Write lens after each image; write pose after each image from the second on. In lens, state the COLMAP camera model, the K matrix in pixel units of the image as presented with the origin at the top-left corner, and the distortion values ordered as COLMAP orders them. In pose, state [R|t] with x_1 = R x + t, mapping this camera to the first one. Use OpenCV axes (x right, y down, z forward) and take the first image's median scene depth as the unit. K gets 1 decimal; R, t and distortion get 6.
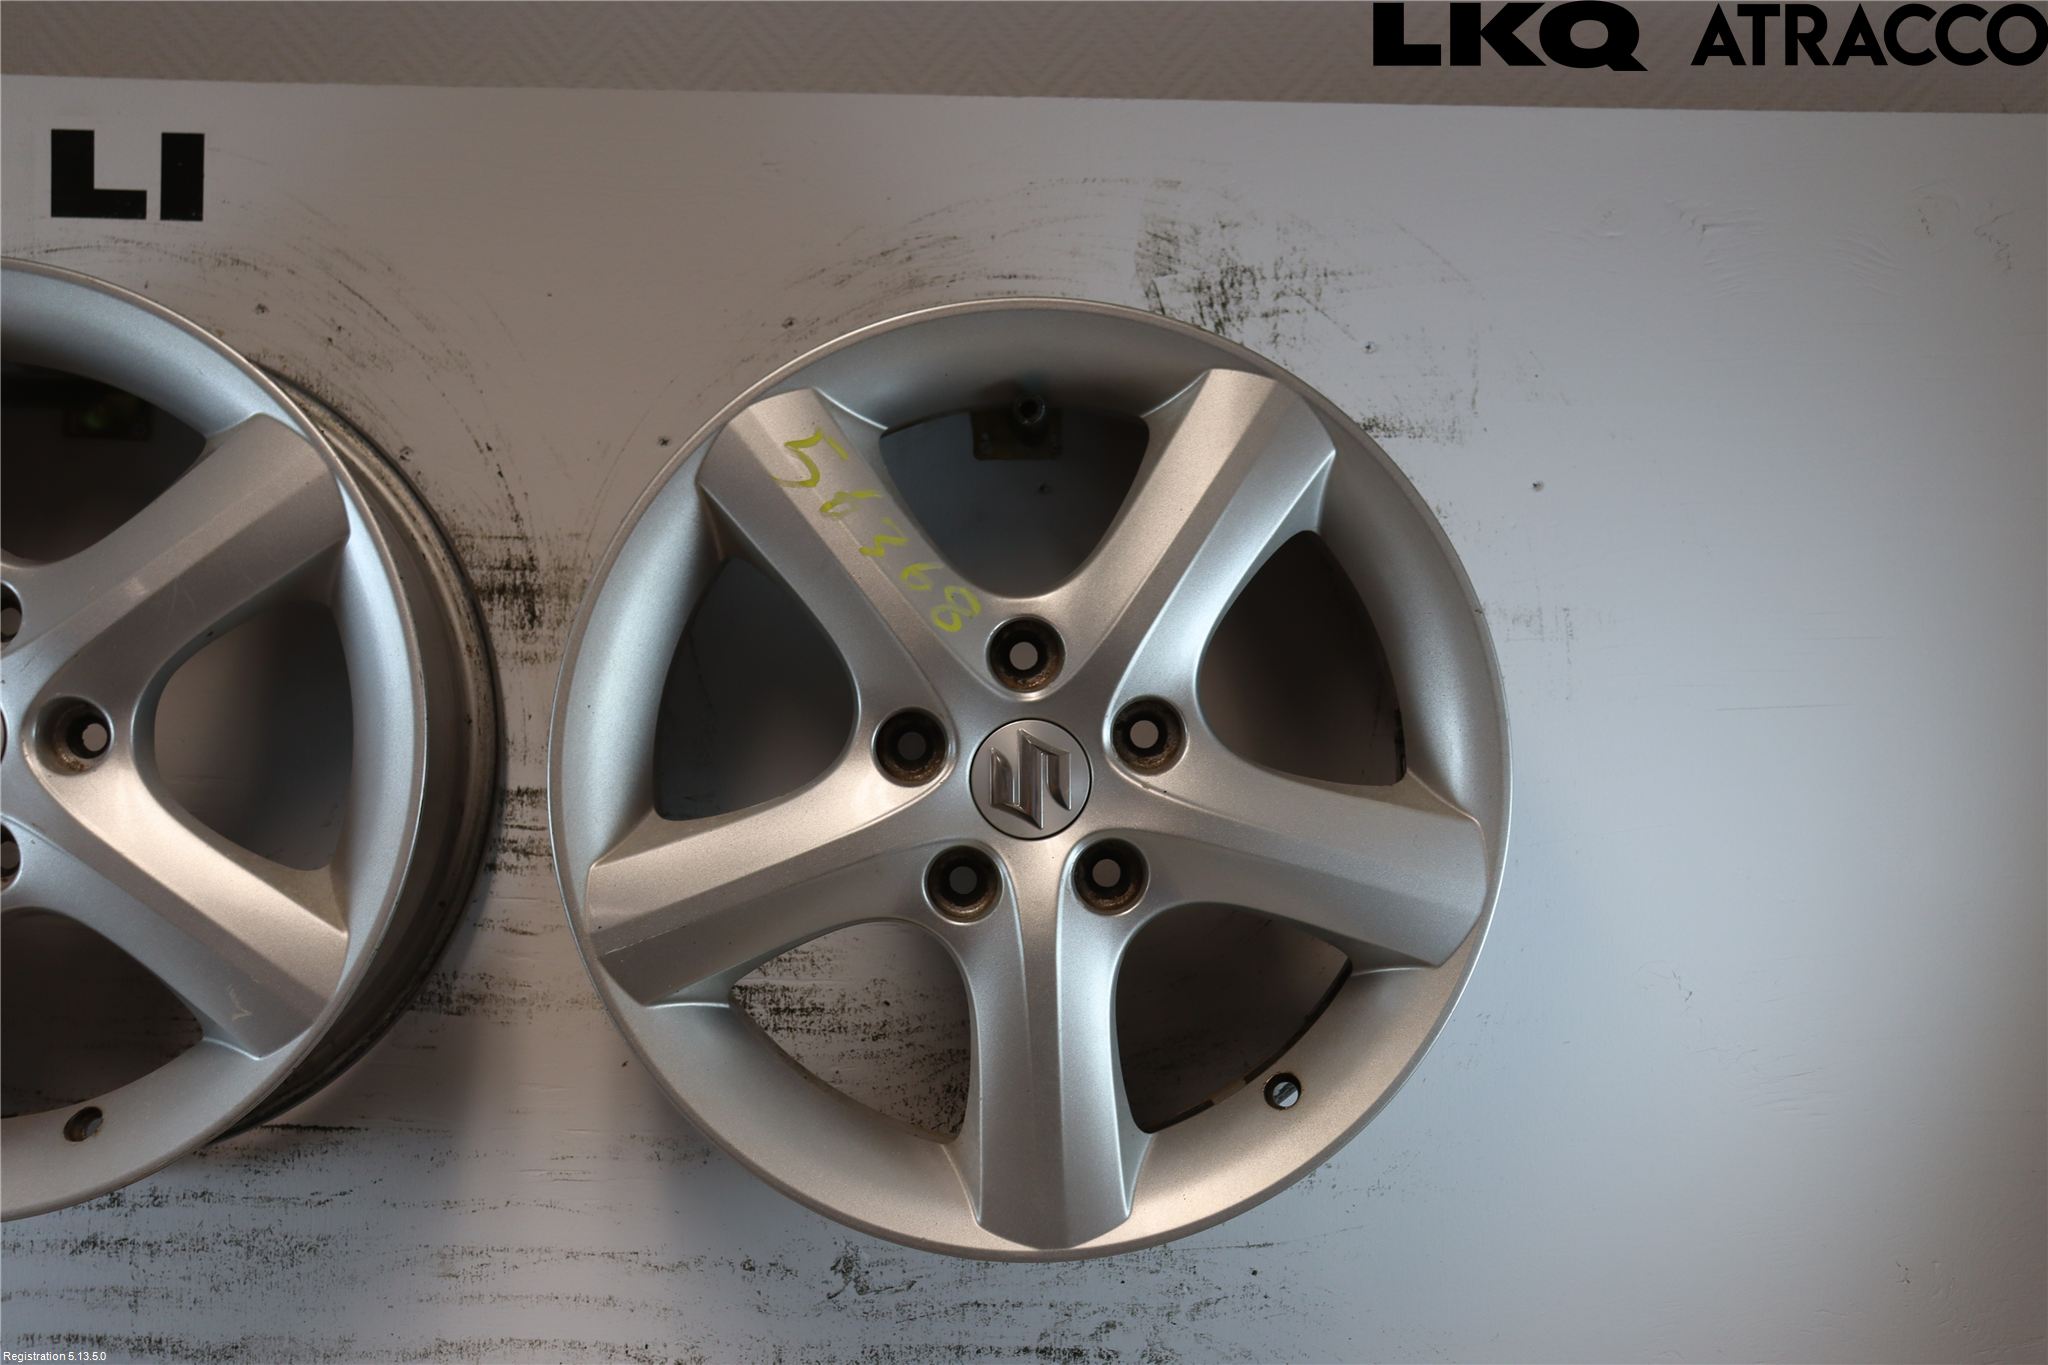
lens RADIAL K [[2794.3, 0, 1036.5], [0, 2794.3, 734.8], [0, 0, 1]] dist [-0.031465, 0.000000]
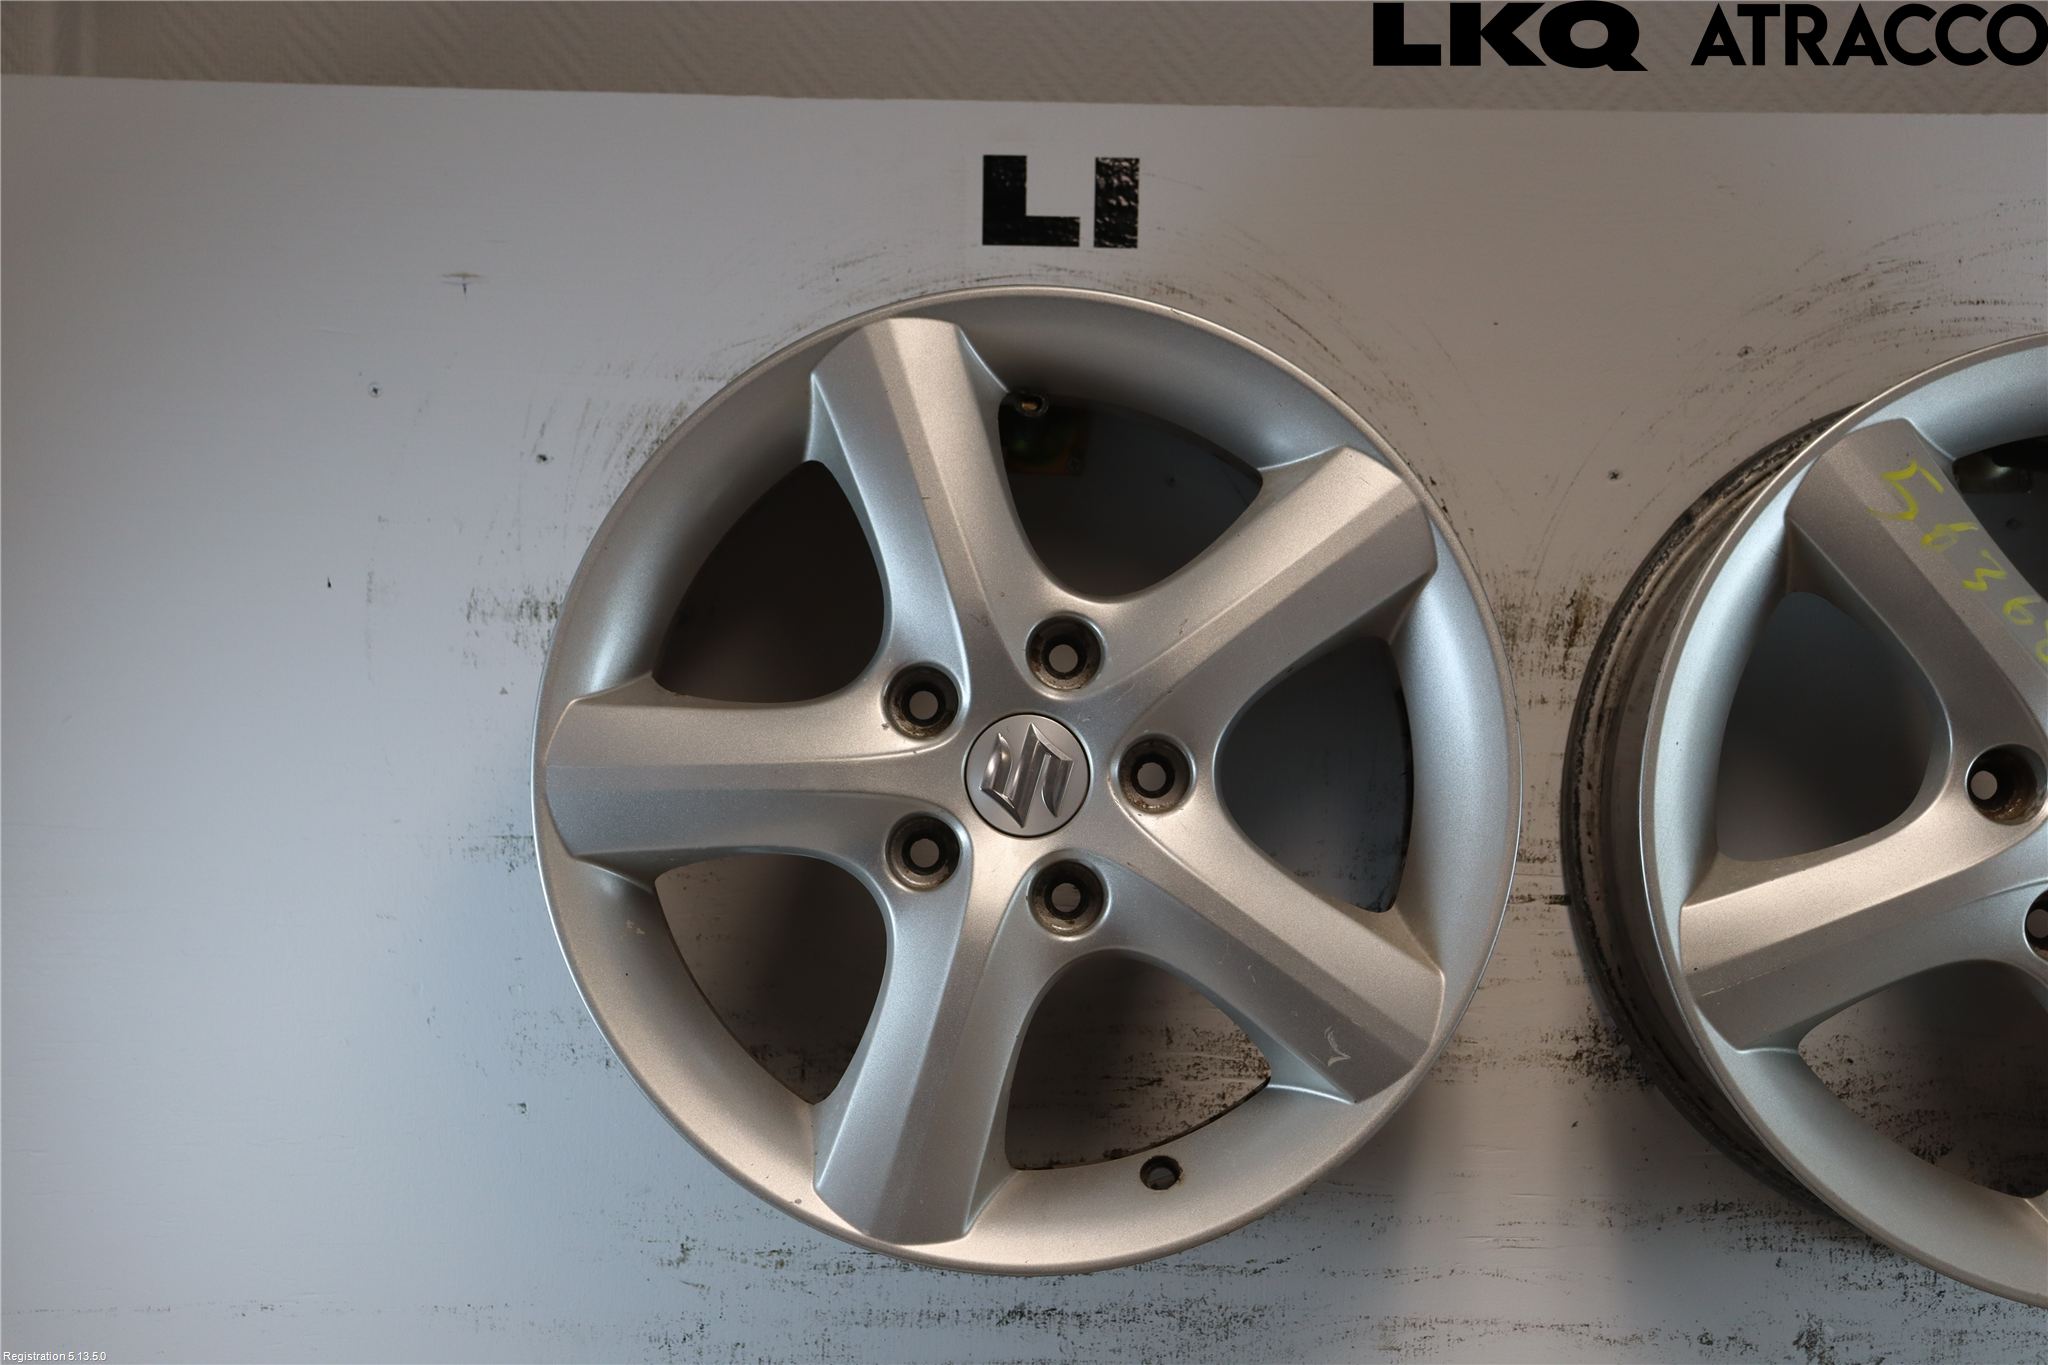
lens RADIAL K [[3226.2, 0, 1013.3], [0, 3226.2, 720.3], [0, 0, 1]] dist [0.090136, 0.000000]
pose [[0.999978, -0.001196, -0.006488, -0.333223], [0.000961, 0.999348, -0.036093, 0.019506], [0.006527, 0.036086, 0.999327, -0.115080]]
